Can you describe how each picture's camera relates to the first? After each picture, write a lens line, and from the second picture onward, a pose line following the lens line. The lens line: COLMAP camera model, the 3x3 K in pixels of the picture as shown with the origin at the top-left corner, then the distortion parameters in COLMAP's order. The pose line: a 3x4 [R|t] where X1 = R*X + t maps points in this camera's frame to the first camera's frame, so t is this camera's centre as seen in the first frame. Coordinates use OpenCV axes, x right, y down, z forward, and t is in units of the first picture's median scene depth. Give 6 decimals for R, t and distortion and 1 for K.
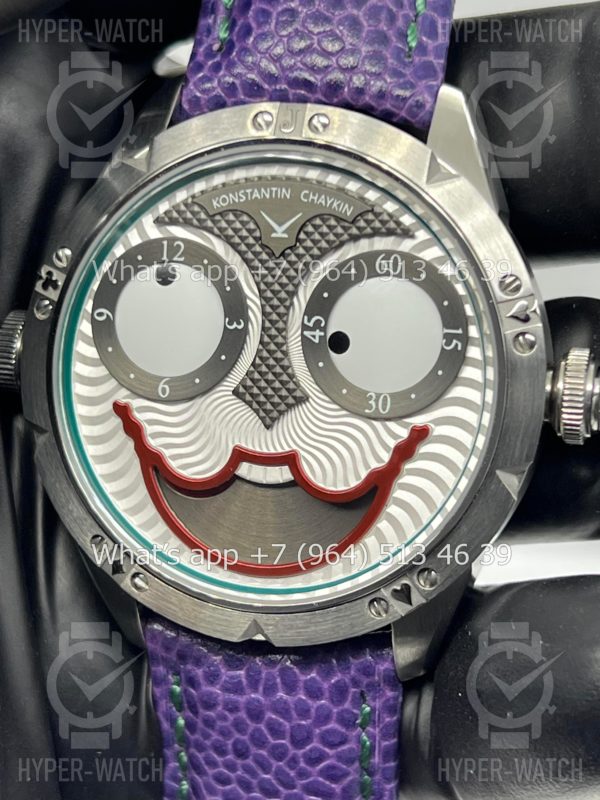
lens RADIAL K [[1837.0, 0, 305.5], [0, 1837.0, 401.2], [0, 0, 1]] dist [0.168801, 0.000000]
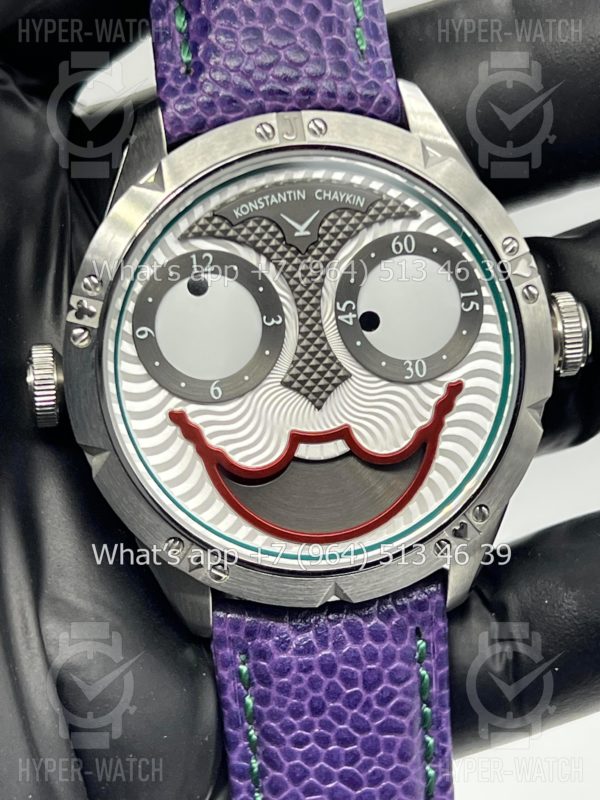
lens RADIAL K [[1827.7, 0, 299.4], [0, 1827.7, 423.4], [0, 0, 1]] dist [0.167363, 0.000000]
pose [[0.926223, -0.178365, 0.332109, -0.395822], [0.173476, 0.983829, 0.044571, -0.027586], [-0.334688, 0.016330, 0.942188, -0.025105]]
